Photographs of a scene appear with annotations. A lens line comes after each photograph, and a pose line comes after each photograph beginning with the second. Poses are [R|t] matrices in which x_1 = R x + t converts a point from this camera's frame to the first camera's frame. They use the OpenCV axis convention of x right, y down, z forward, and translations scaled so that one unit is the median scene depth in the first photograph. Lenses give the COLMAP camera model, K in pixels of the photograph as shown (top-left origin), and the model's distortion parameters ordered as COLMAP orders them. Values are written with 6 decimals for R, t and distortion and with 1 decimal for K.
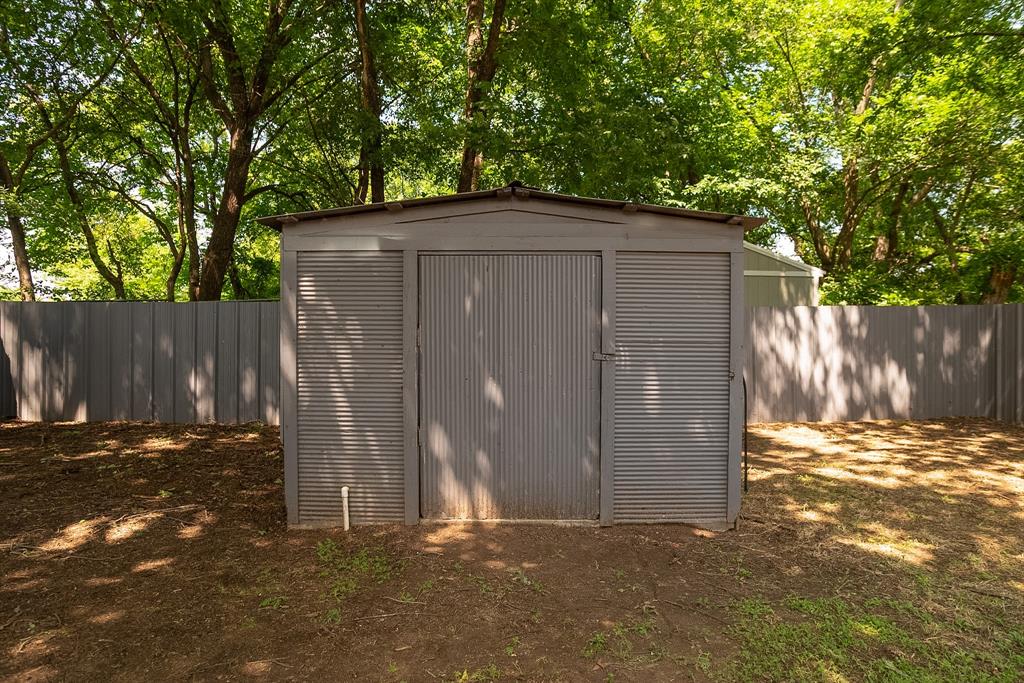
lens RADIAL K [[599.8, 0, 512.0], [0, 599.8, 341.5], [0, 0, 1]] dist [-0.100574, 0.076391]
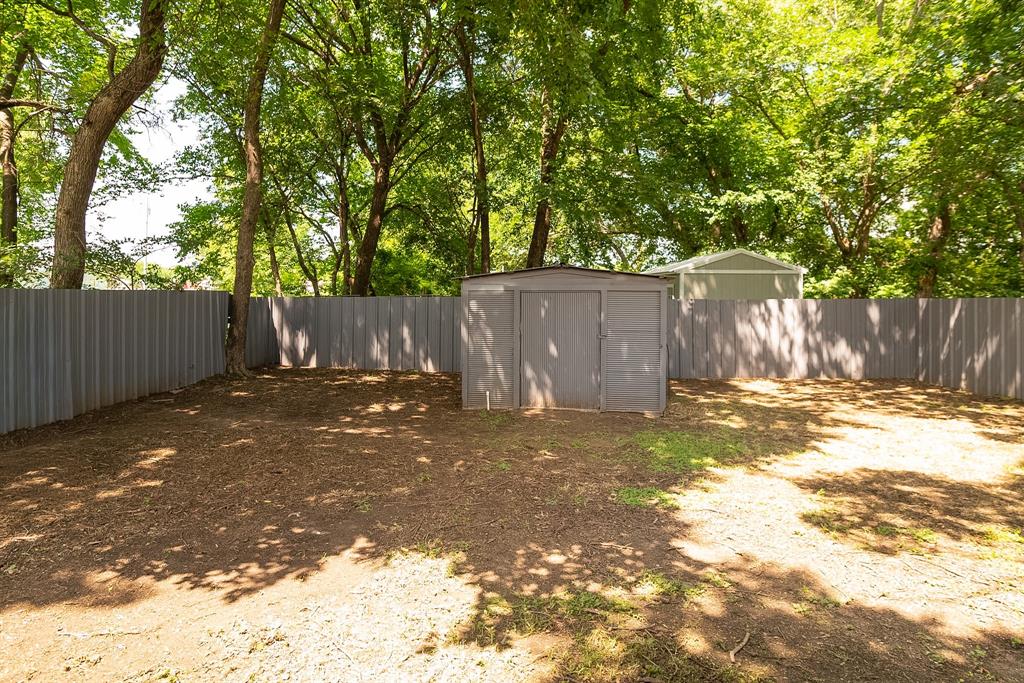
lens RADIAL K [[599.8, 0, 512.0], [0, 599.8, 341.5], [0, 0, 1]] dist [-0.100574, 0.076391]
pose [[0.992703, 0.017882, -0.119248, 0.034156], [-0.011015, 0.998256, 0.057994, -0.033866], [0.120077, -0.056257, 0.991169, -0.519572]]
